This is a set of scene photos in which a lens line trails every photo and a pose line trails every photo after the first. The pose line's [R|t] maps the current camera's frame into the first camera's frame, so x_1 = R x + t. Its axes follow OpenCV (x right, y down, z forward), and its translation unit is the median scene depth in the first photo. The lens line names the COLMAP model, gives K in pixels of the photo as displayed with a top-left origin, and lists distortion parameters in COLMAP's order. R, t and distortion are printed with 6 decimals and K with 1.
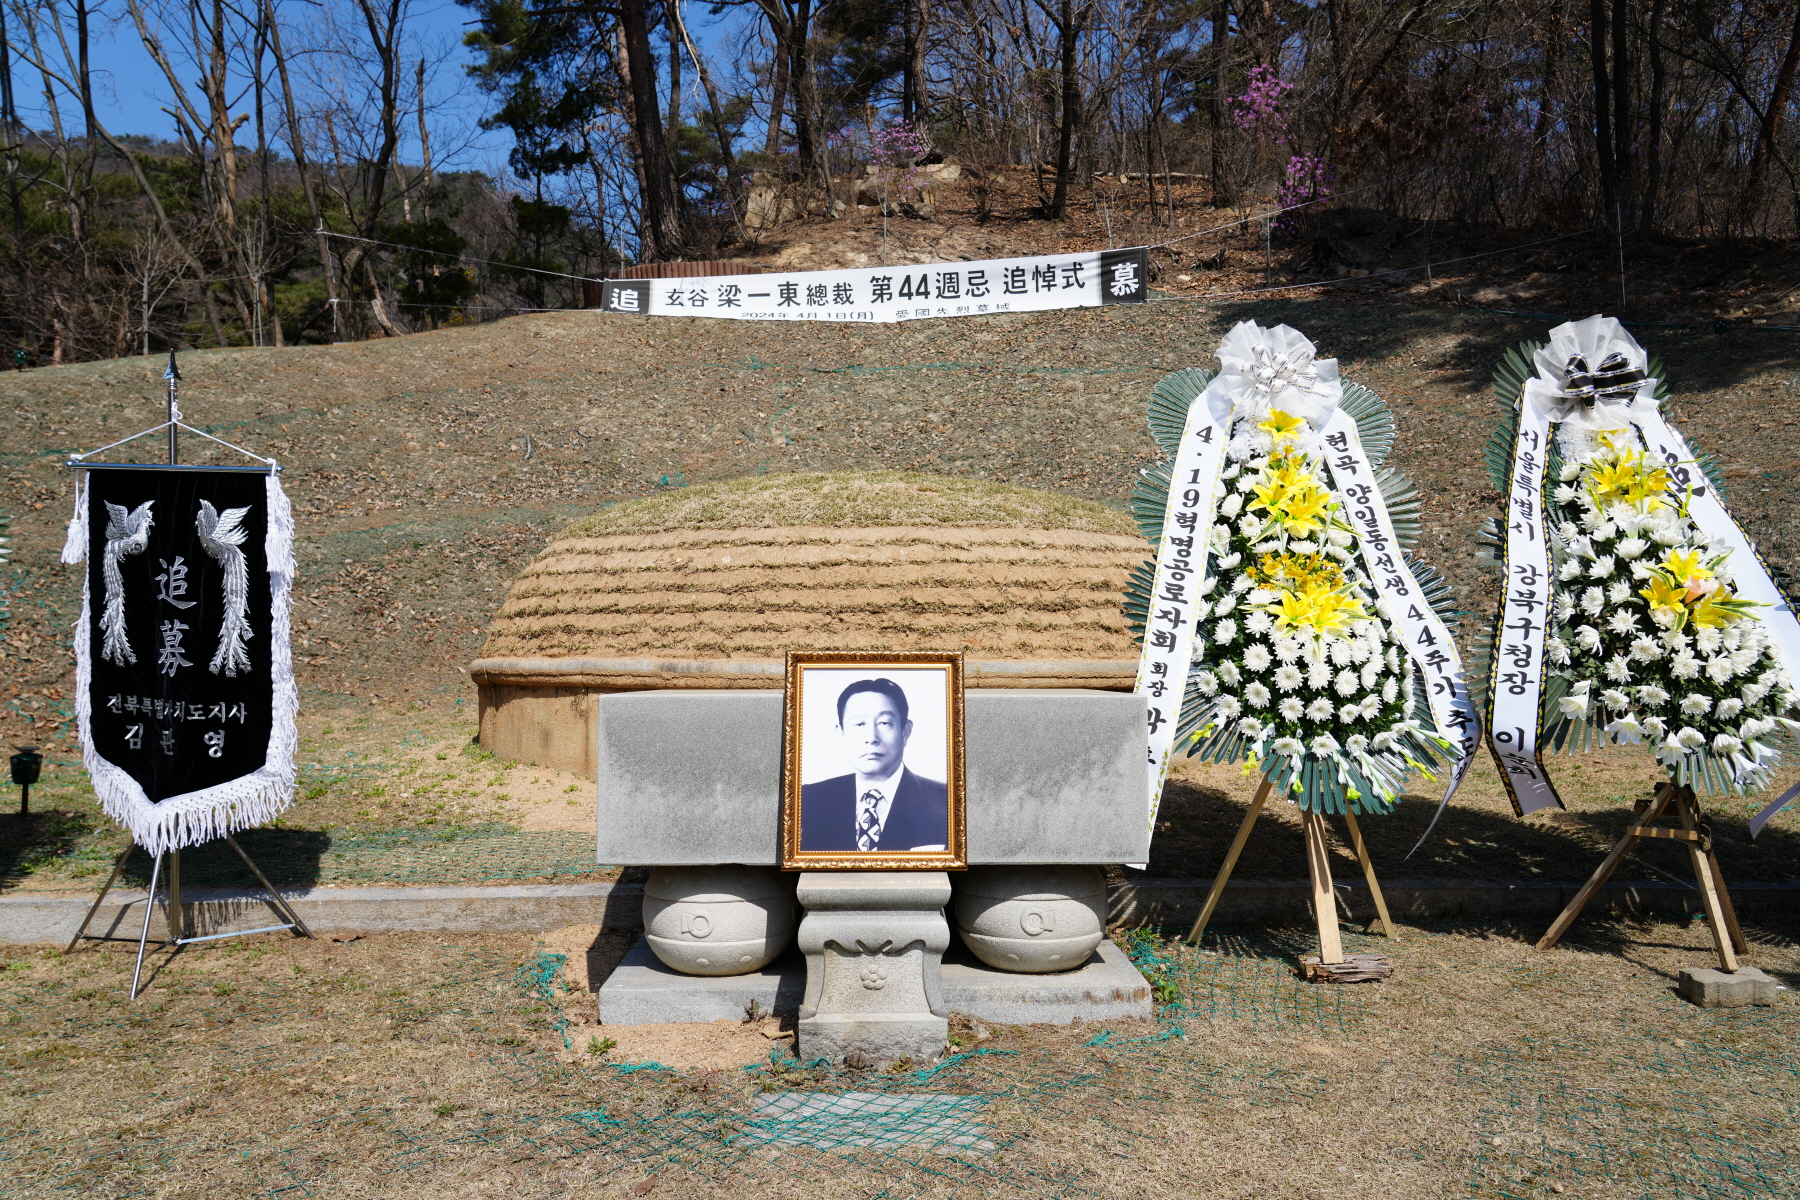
lens RADIAL K [[1296.5, 0, 913.2], [0, 1296.5, 606.2], [0, 0, 1]] dist [0.017127, -0.006709]
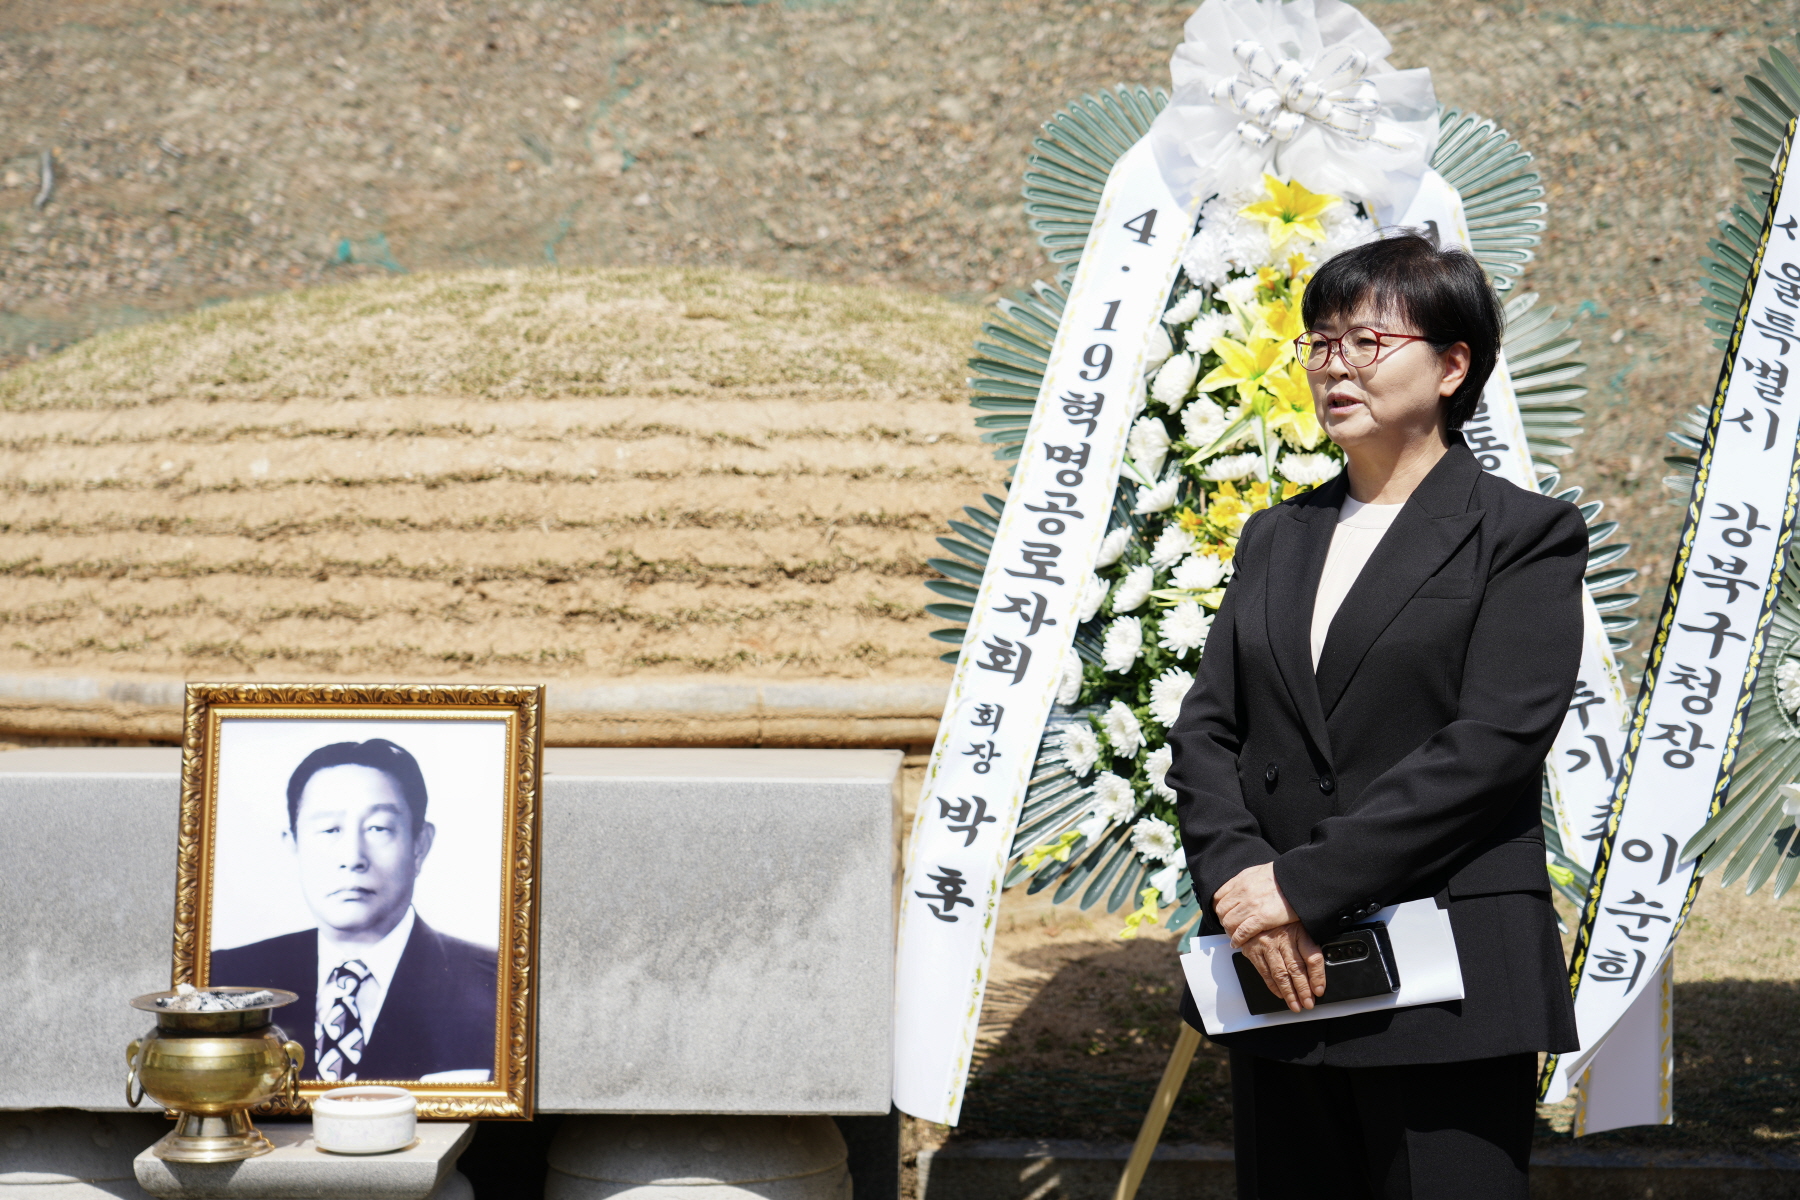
lens RADIAL K [[2953.0, 0, 910.6], [0, 2953.0, 605.8], [0, 0, 1]] dist [0.078032, 0.000000]
pose [[0.999061, 0.002907, -0.043218, 0.149318], [-0.001391, 0.999383, 0.035083, -0.024157], [0.043293, -0.034990, 0.998450, -0.090827]]
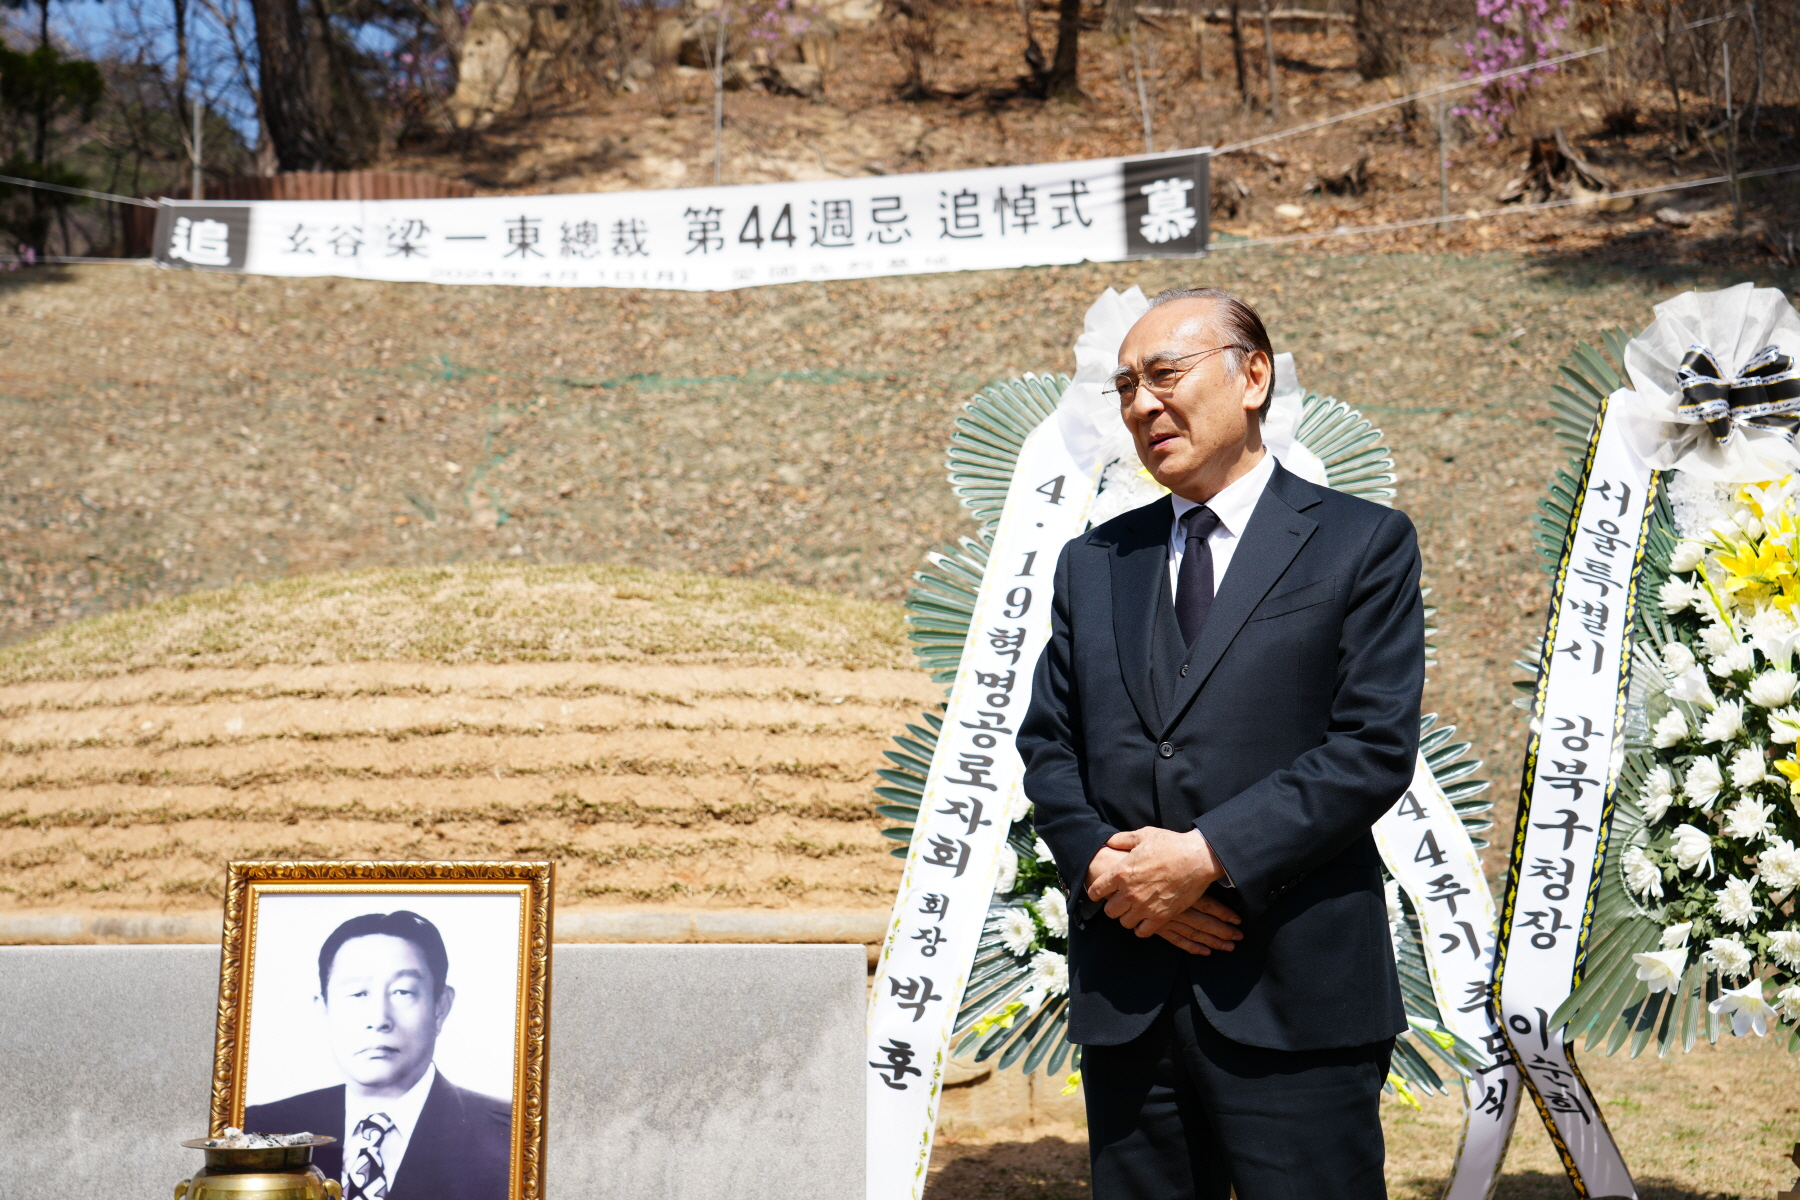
lens RADIAL K [[2626.4, 0, 903.5], [0, 2626.4, 597.0], [0, 0, 1]] dist [0.078639, 0.000000]
pose [[0.999490, 0.001704, 0.031893, 0.099494], [0.001510, 0.994937, -0.100485, 0.022227], [-0.031903, 0.100482, 0.994427, -0.097486]]
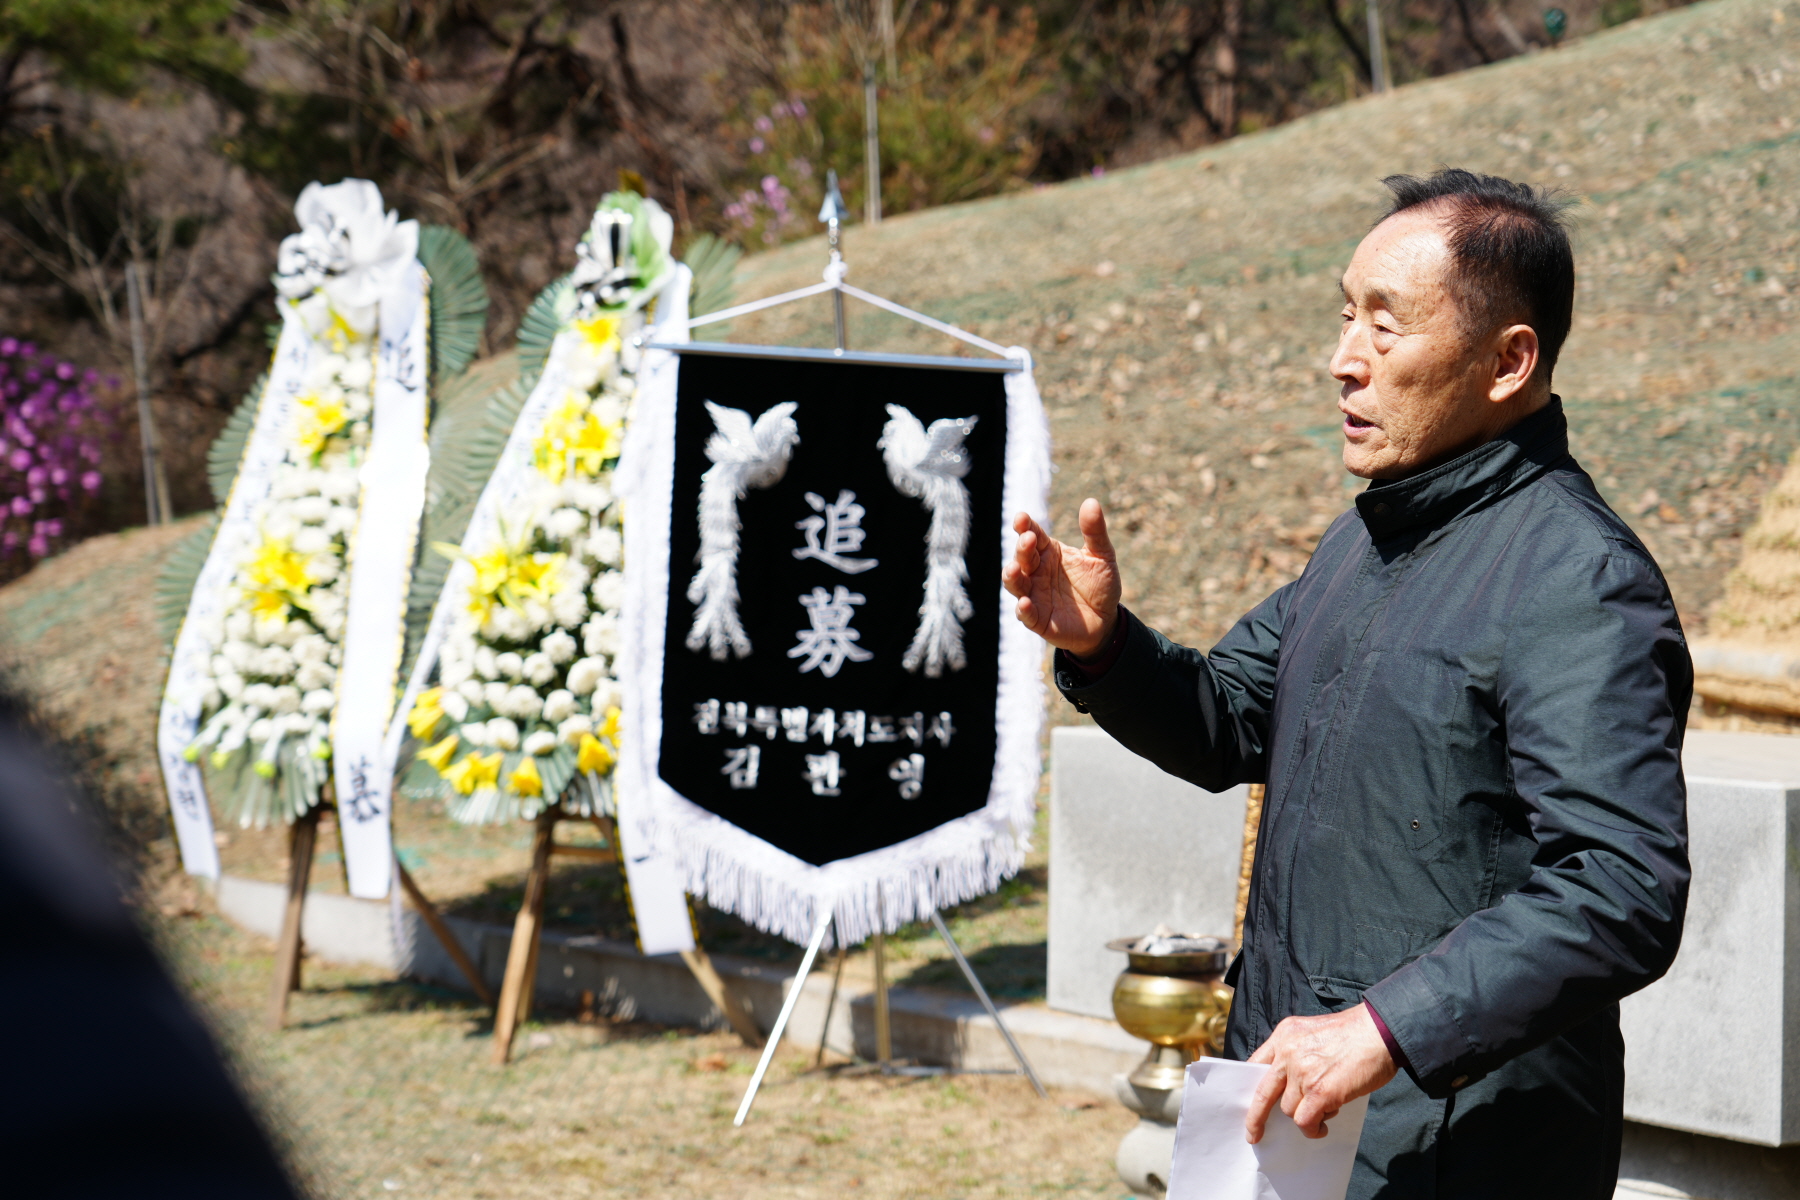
lens RADIAL K [[3343.8, 0, 903.0], [0, 3343.8, 594.4], [0, 0, 1]] dist [0.056563, 0.000000]
pose [[0.563105, 0.010510, -0.826319, 0.635728], [0.028525, 0.999076, 0.032146, -0.029251], [0.825893, -0.041672, 0.562285, 0.044095]]
